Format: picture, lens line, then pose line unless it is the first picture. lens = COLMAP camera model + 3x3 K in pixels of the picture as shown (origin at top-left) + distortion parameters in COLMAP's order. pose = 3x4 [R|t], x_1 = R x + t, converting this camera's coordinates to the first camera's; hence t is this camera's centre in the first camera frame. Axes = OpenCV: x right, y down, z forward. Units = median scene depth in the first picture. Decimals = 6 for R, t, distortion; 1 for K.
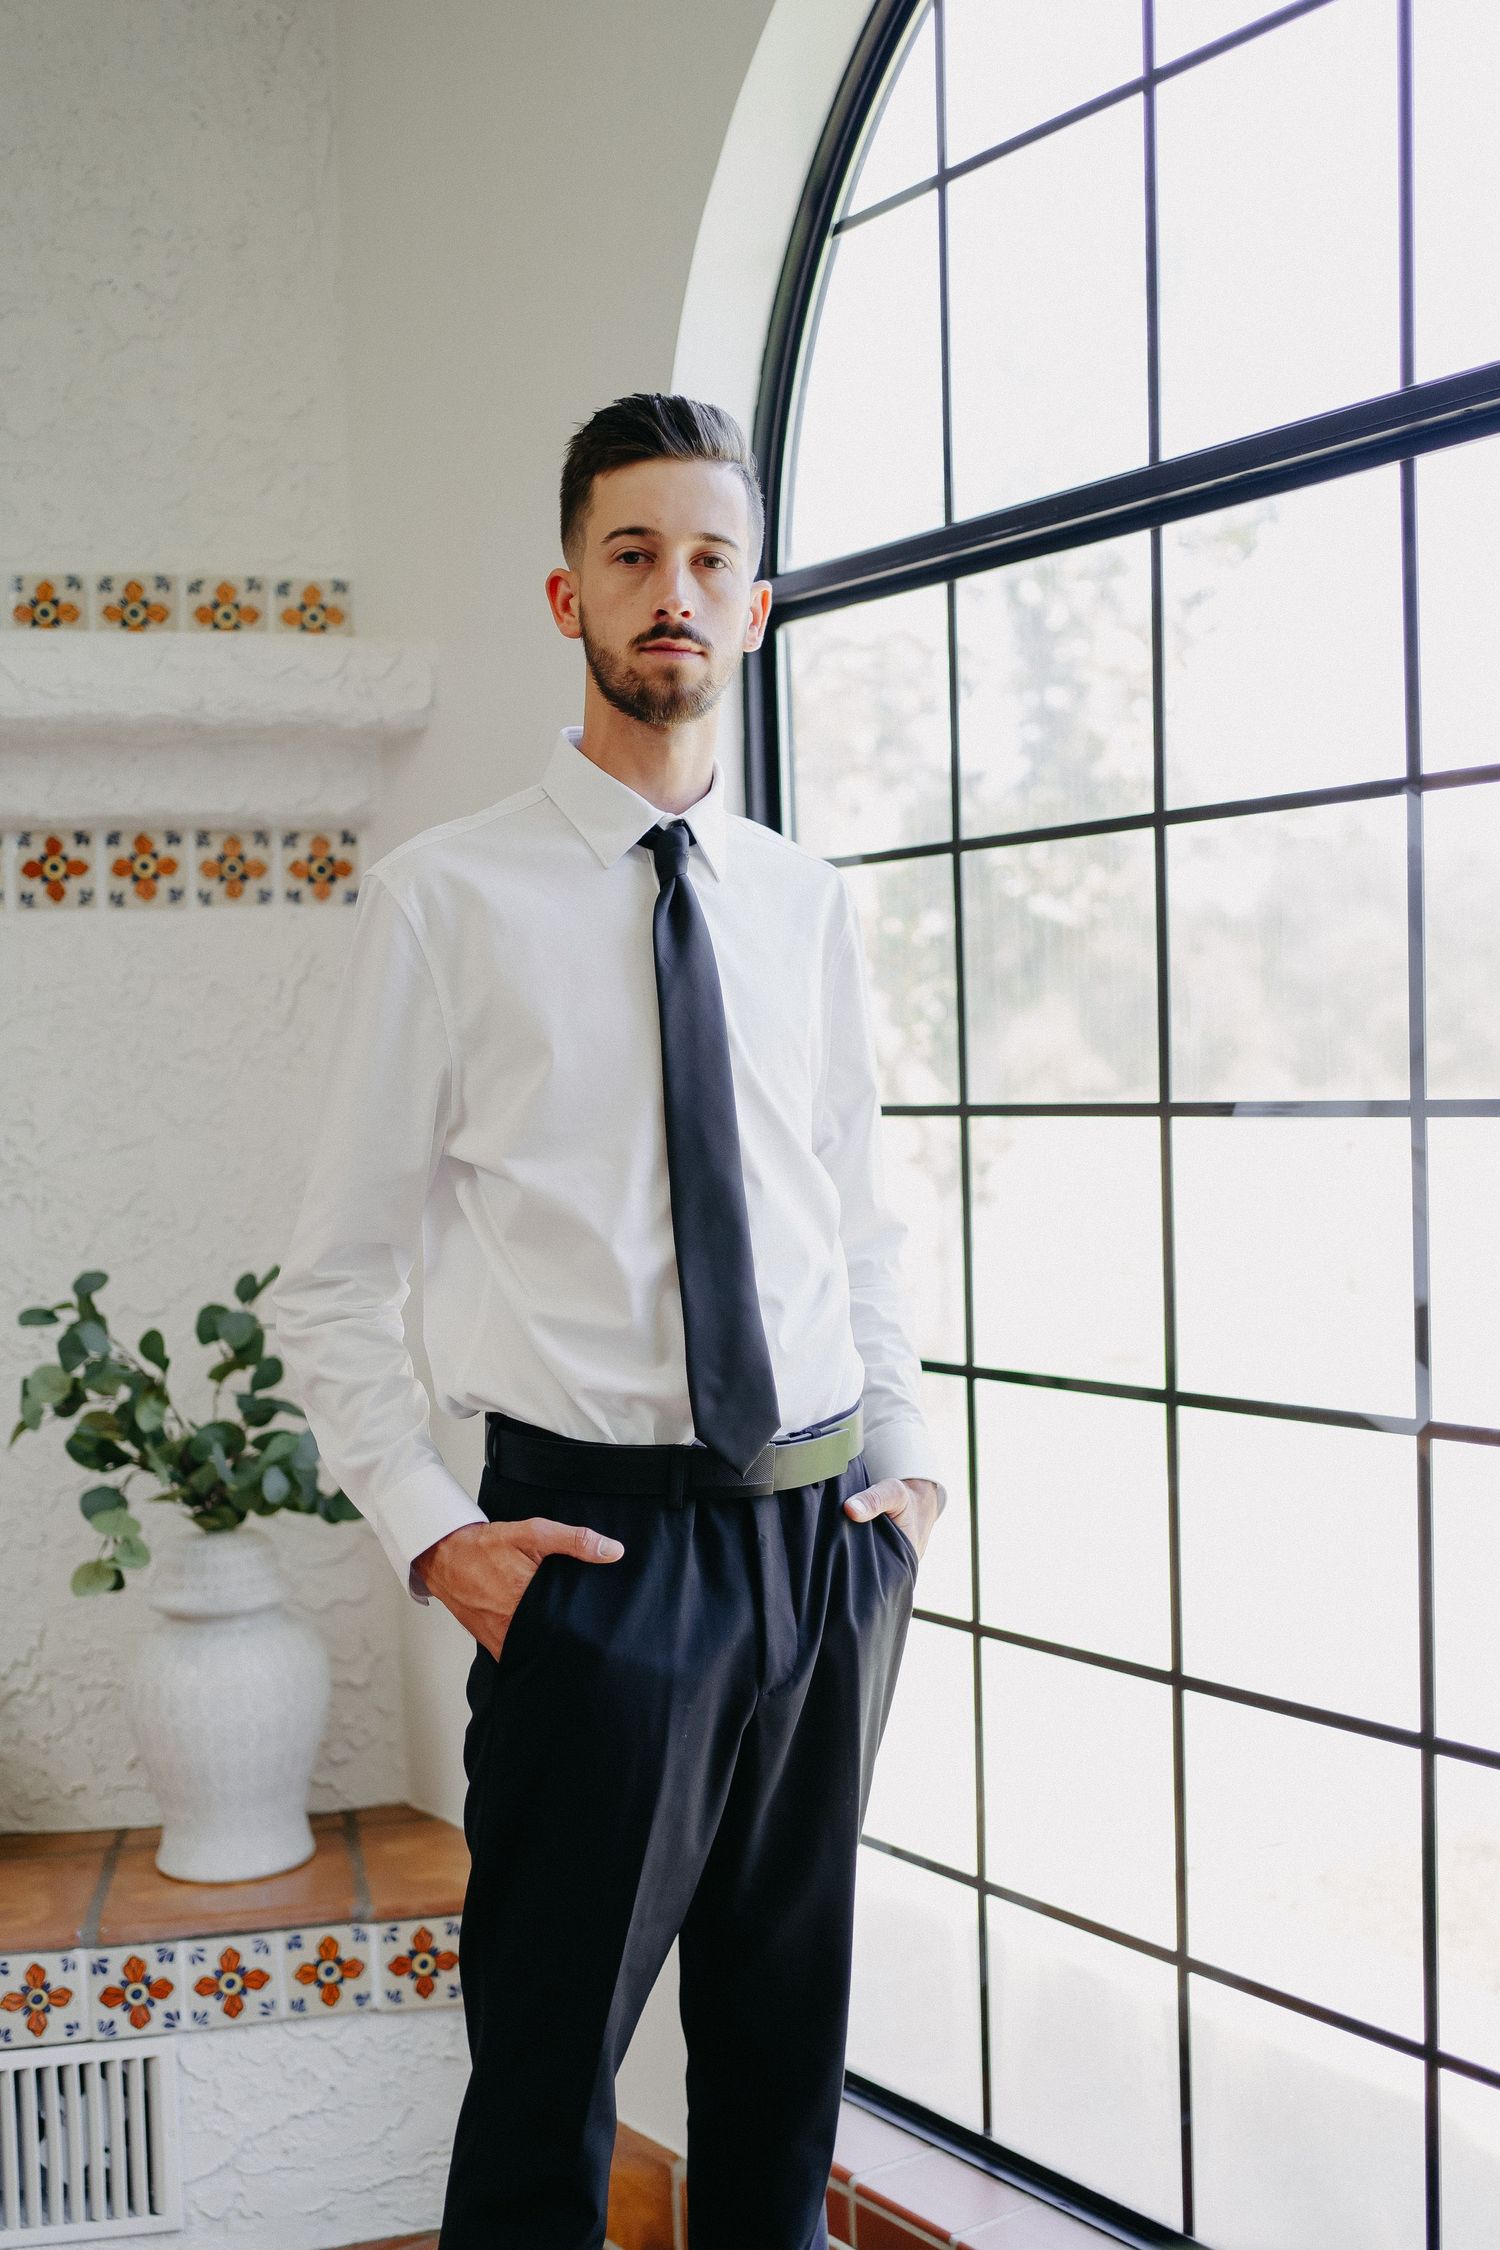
lens RADIAL K [[2347.3, 0, 759.1], [0, 2347.3, 1135.8], [0, 0, 1]] dist [-0.014857, 0.000000]
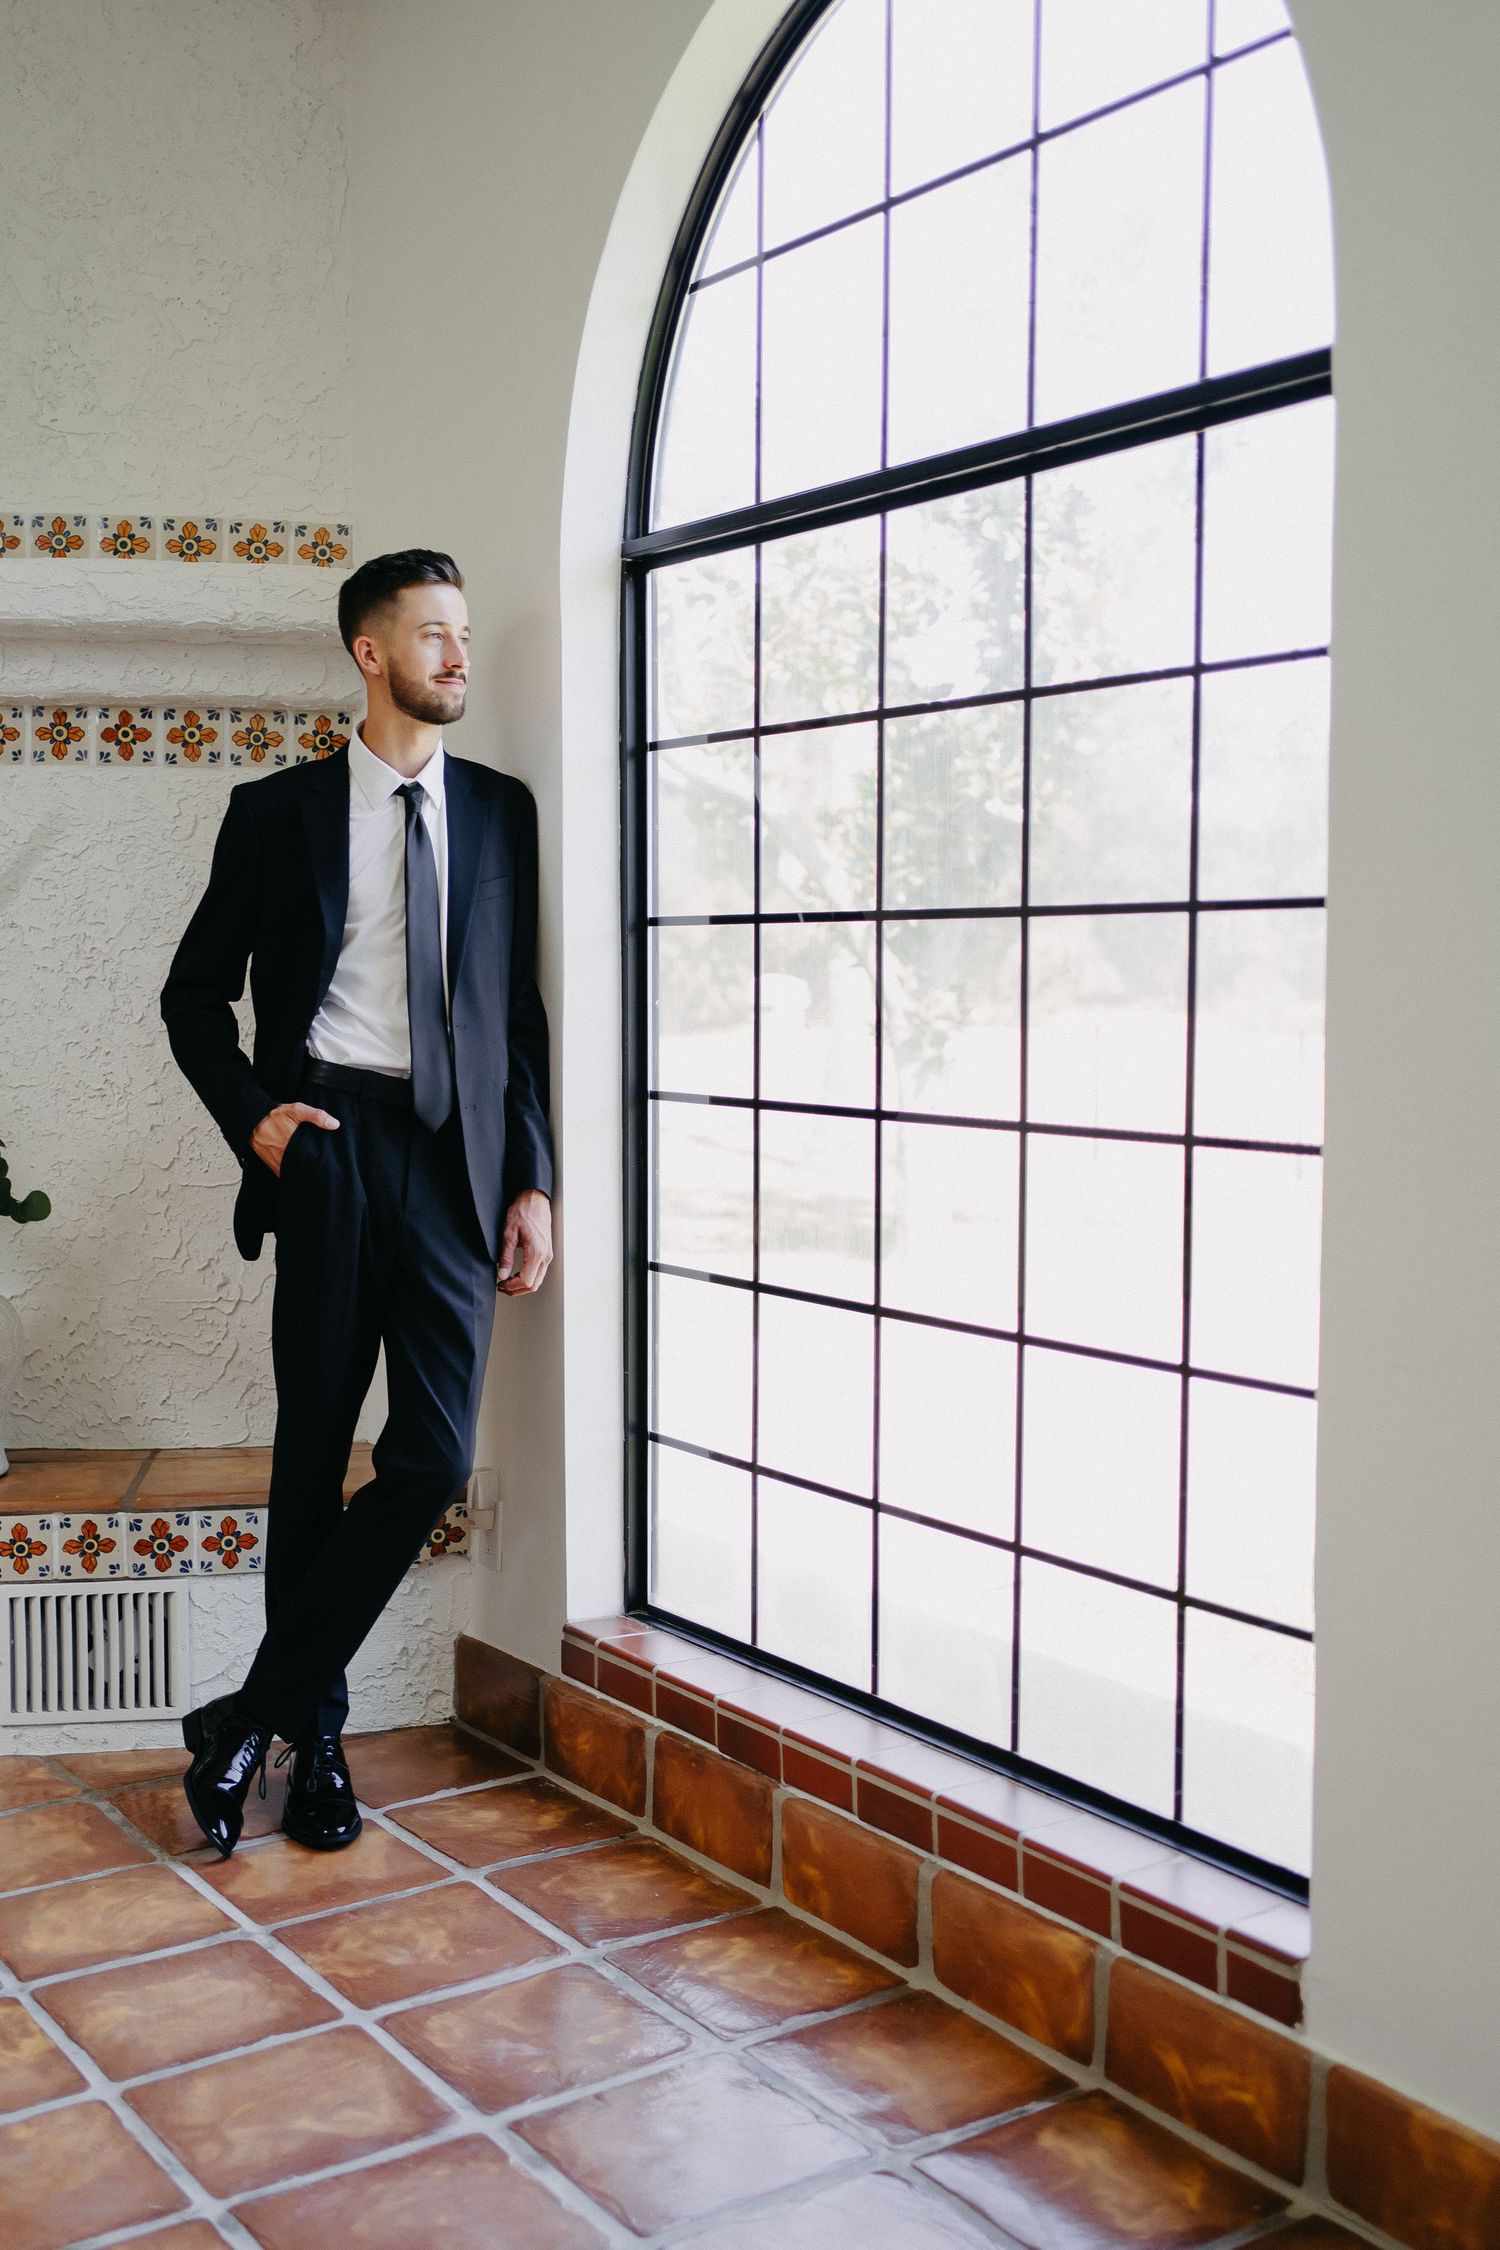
lens RADIAL K [[2347.3, 0, 740.1], [0, 2347.3, 1116.9], [0, 0, 1]] dist [-0.014857, 0.000000]
pose [[0.998974, 0.035221, -0.028479, 0.107281], [-0.034542, 0.999116, 0.023973, 0.066654], [0.029298, -0.022964, 0.999307, -0.372174]]
